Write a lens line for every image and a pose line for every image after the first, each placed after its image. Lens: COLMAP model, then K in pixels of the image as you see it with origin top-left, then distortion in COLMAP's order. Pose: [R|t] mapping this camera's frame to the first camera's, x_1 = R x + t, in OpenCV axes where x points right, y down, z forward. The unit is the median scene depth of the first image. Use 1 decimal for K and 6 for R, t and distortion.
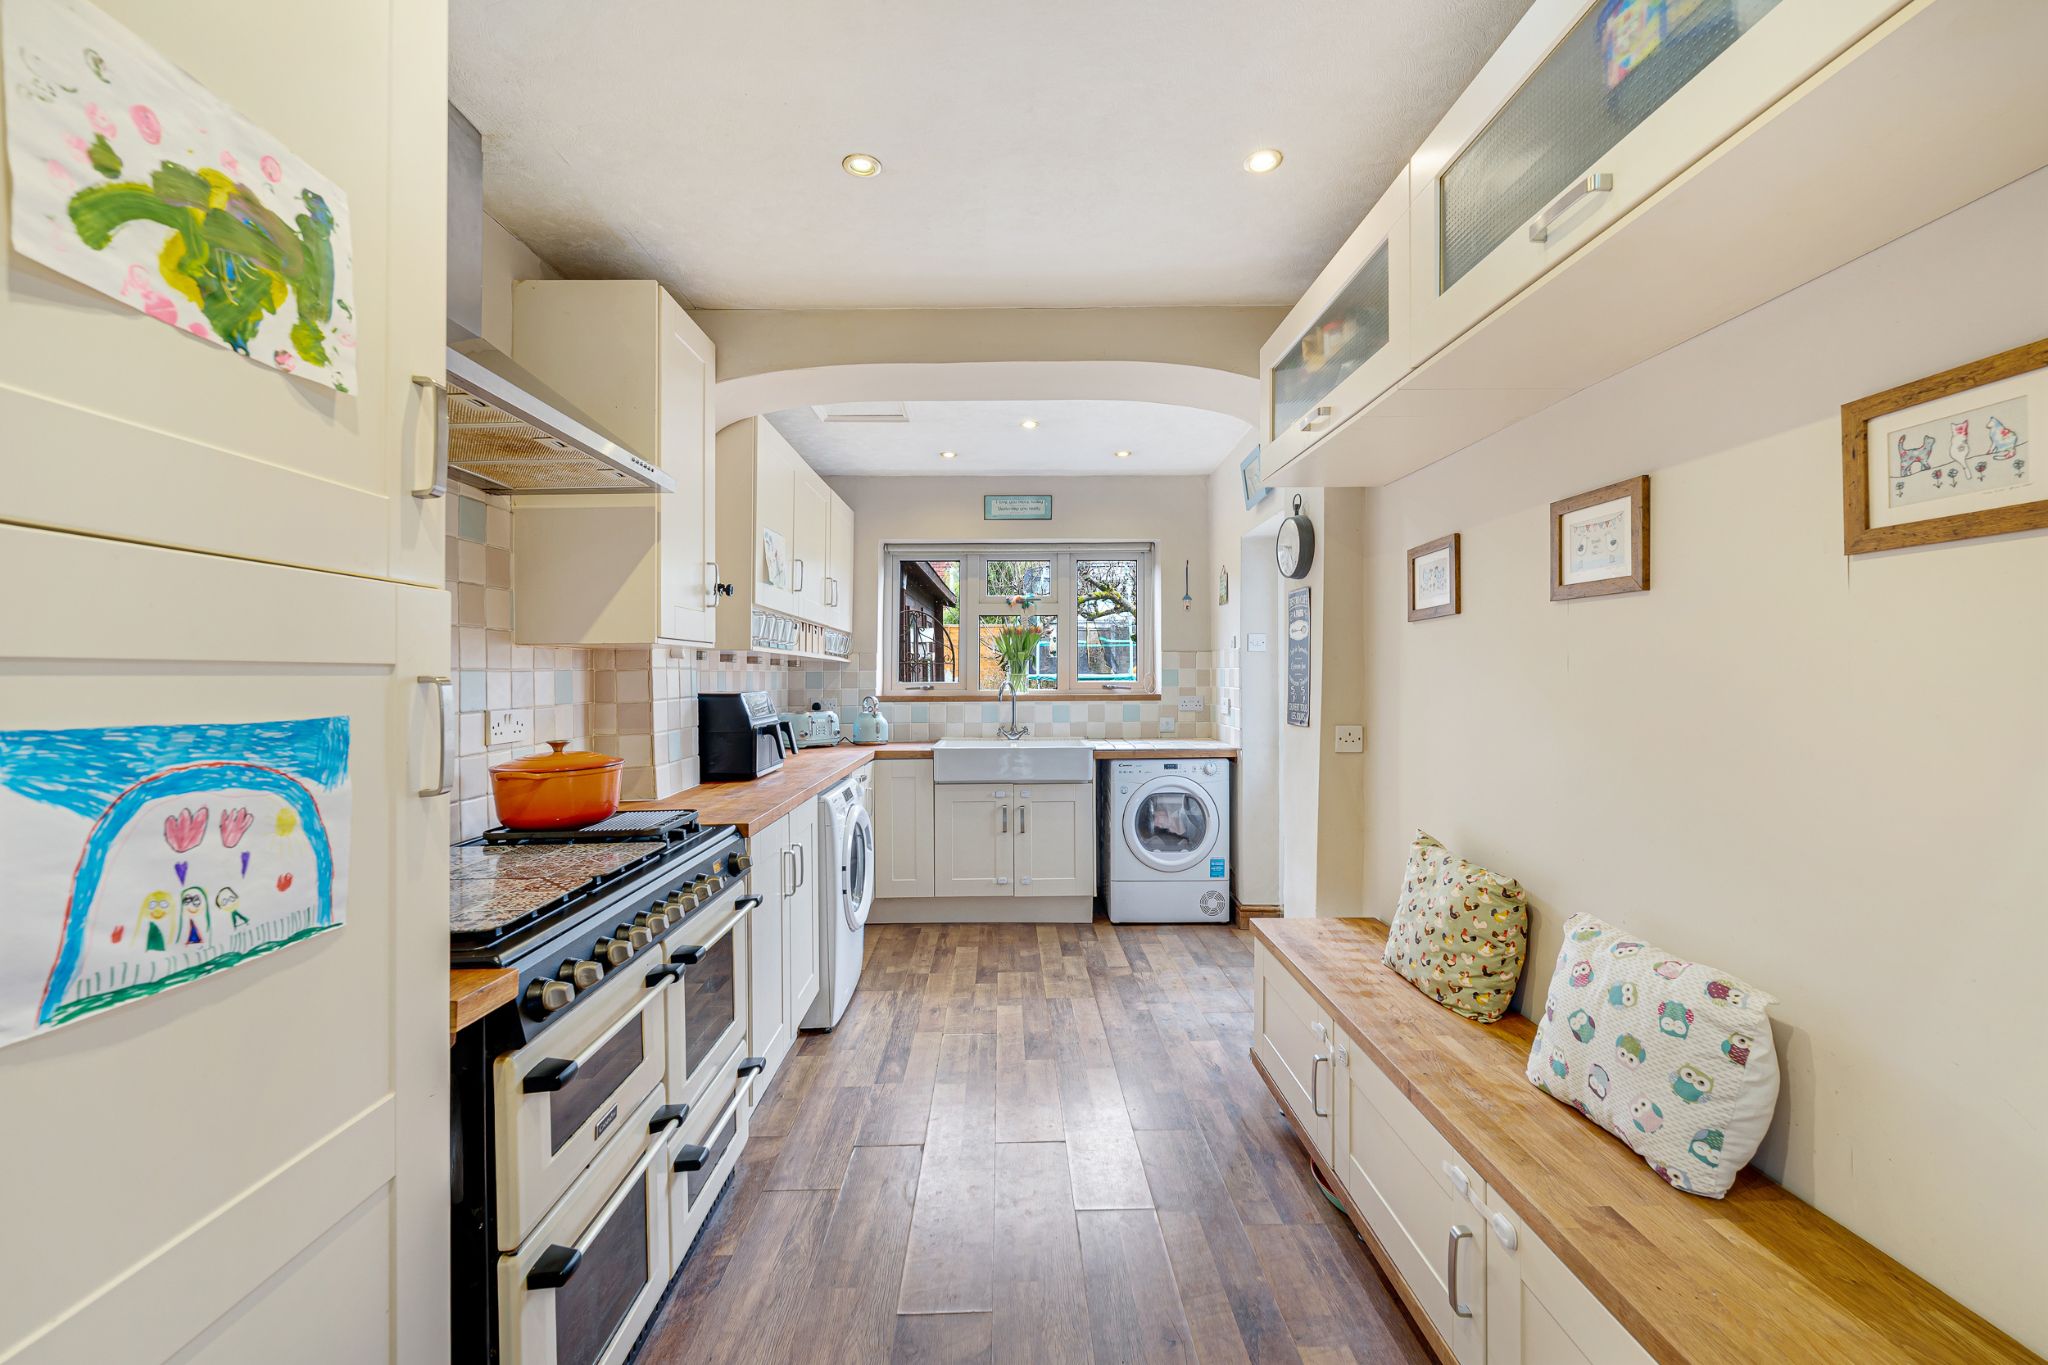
lens RADIAL K [[831.5, 0, 1015.4], [0, 831.5, 674.9], [0, 0, 1]] dist [0.001726, -0.000033]
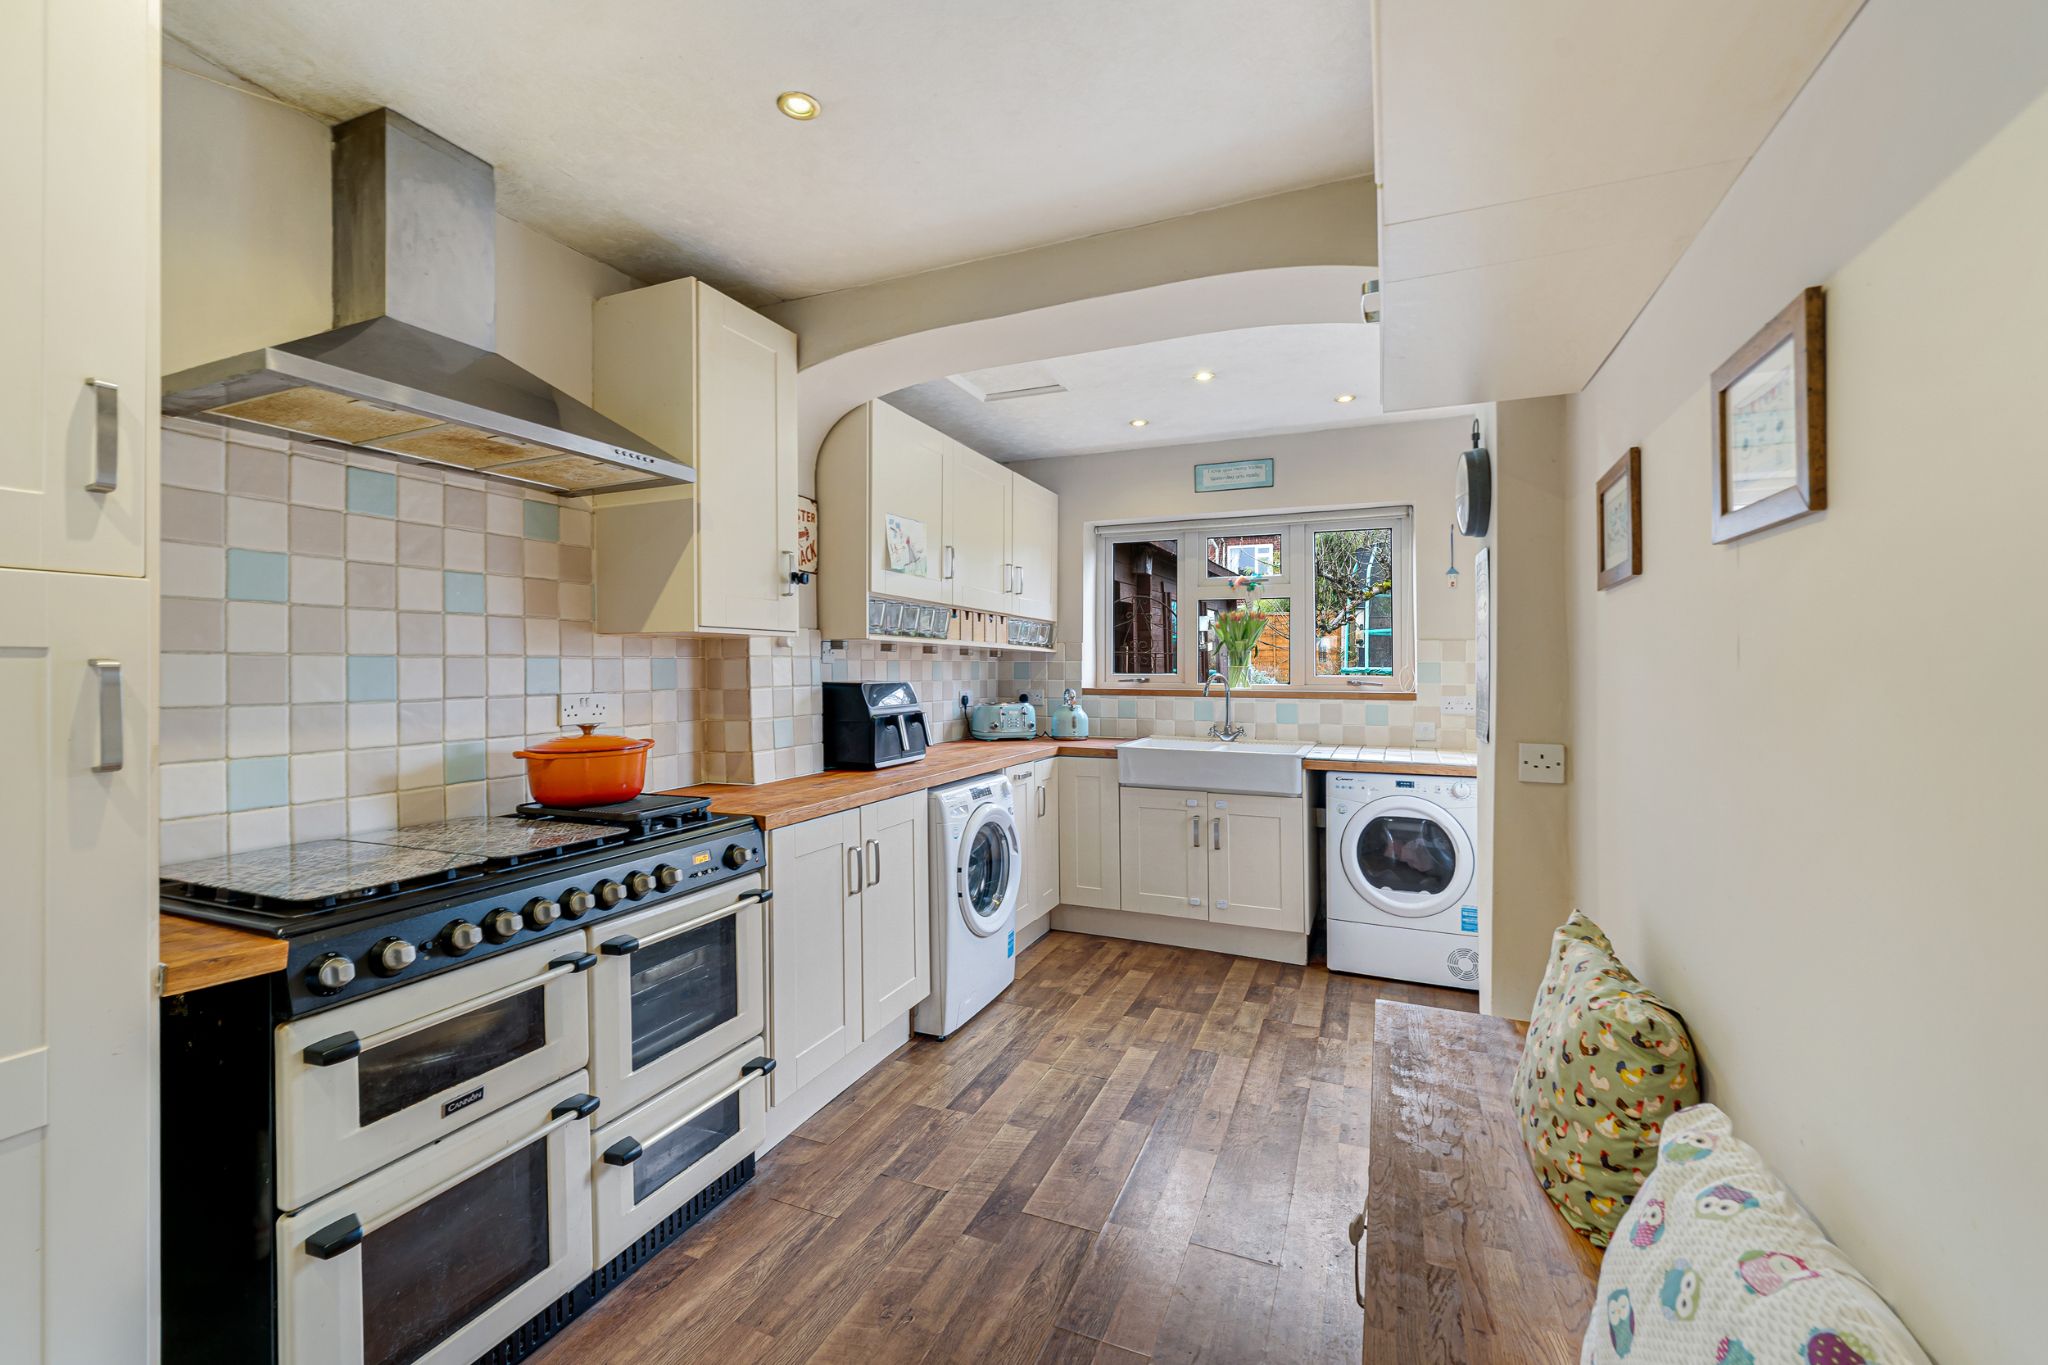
lens RADIAL K [[844.5, 0, 1021.8], [0, 844.5, 662.8], [0, 0, 1]] dist [0.001508, -0.000827]
pose [[0.912139, 0.006981, -0.409821, 0.235105], [-0.008849, 0.999957, -0.002662, -0.000578], [0.409785, 0.006054, 0.912162, 0.144775]]
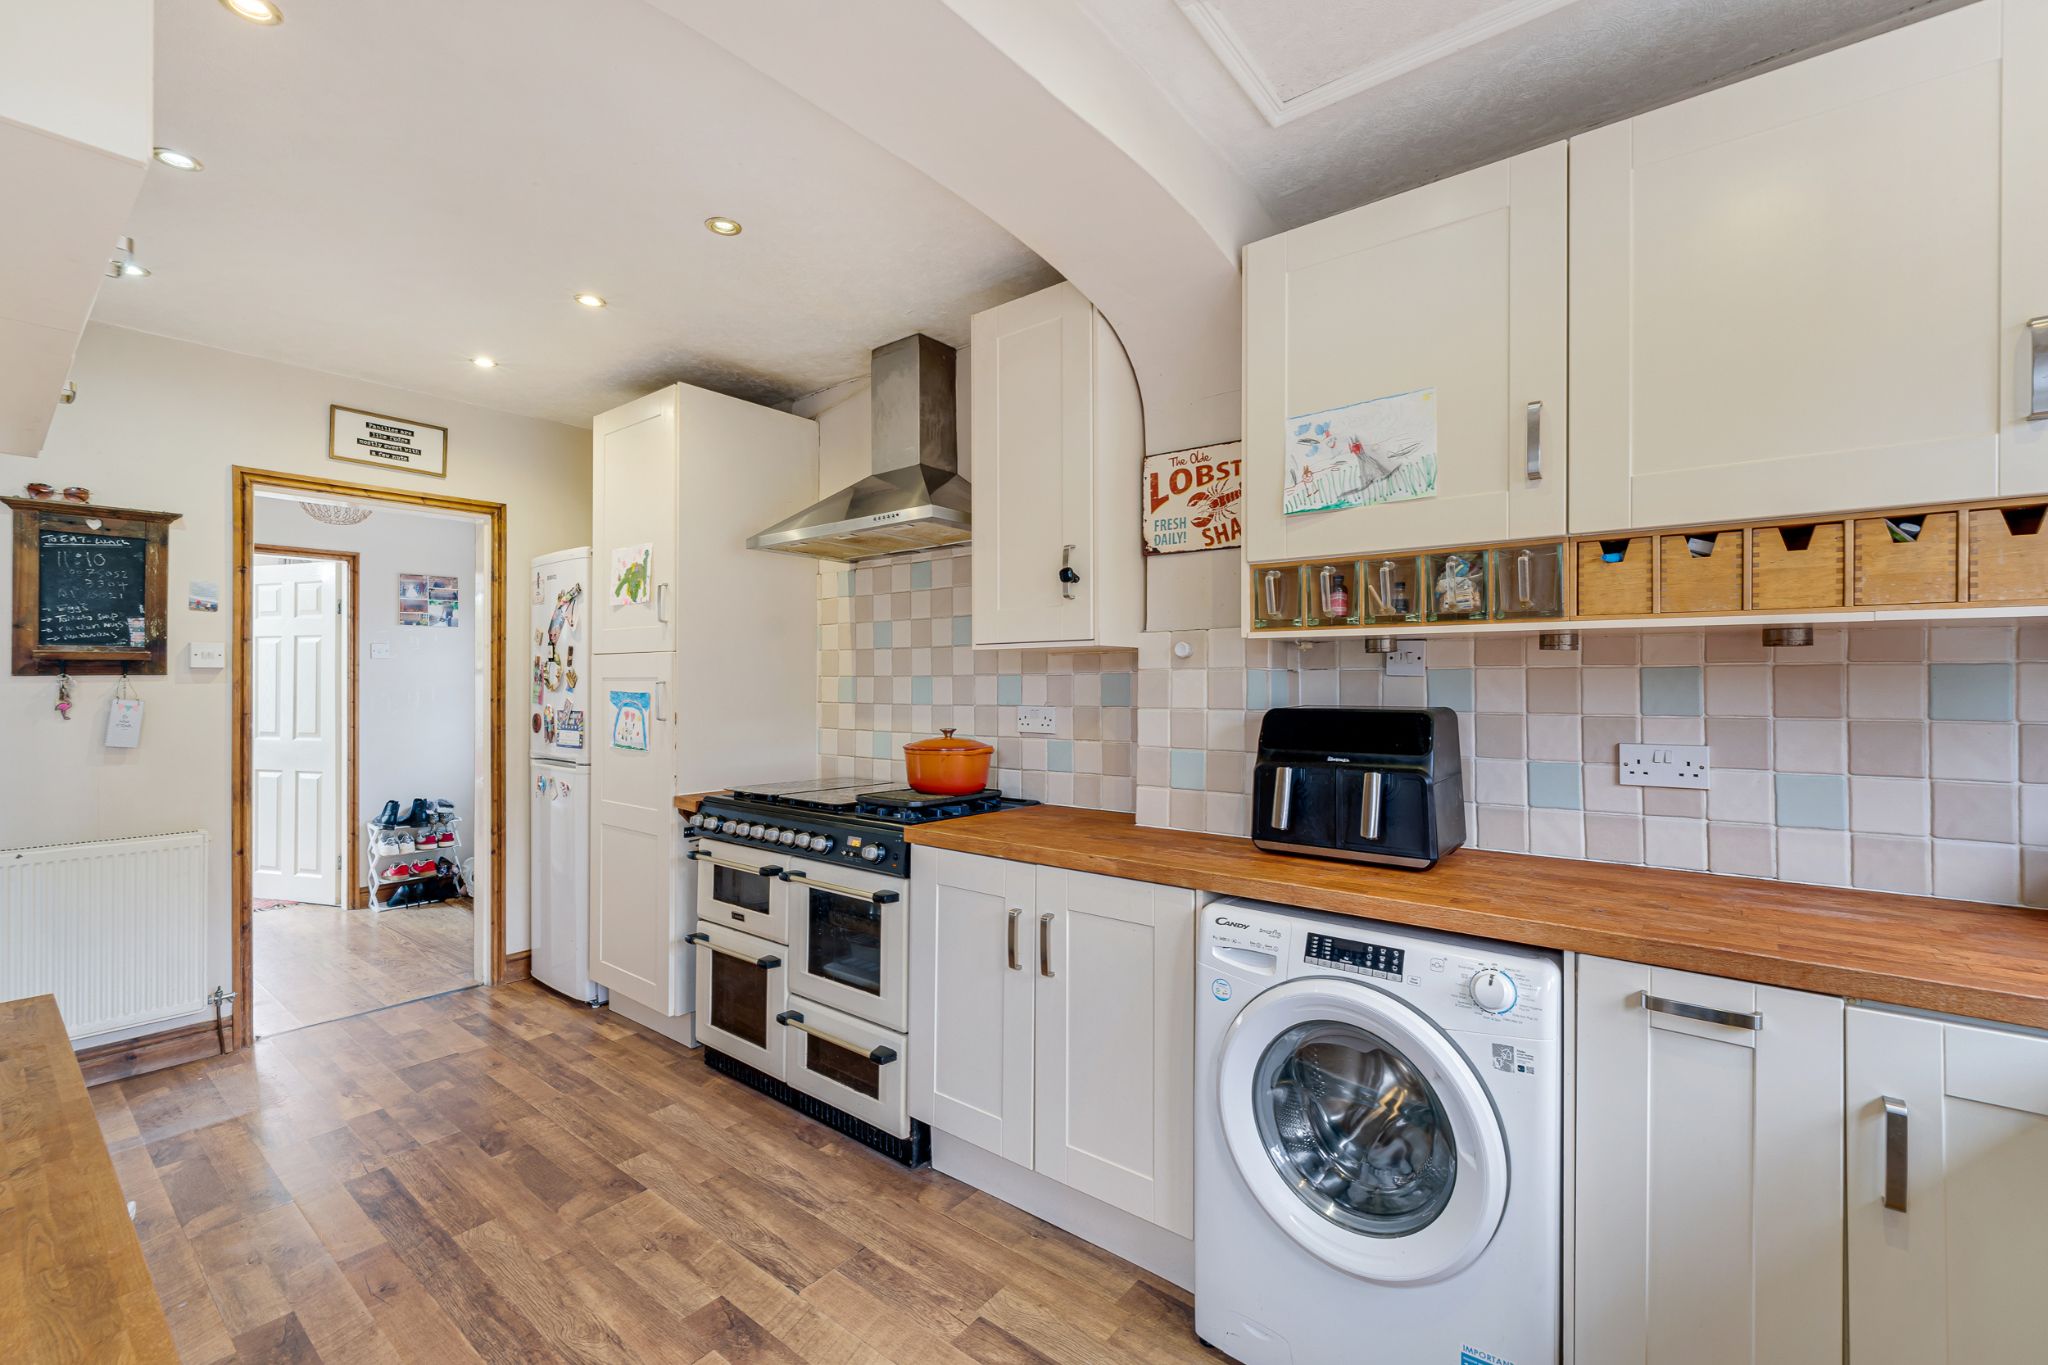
lens RADIAL K [[874.8, 0, 1024.0], [0, 874.8, 682.5], [0, 0, 1]] dist [-0.000094, -0.000273]
pose [[-0.642538, 0.008287, -0.766209, 0.262776], [0.006131, 0.999965, 0.005673, -0.001161], [0.766229, -0.001053, -0.642567, 1.197109]]
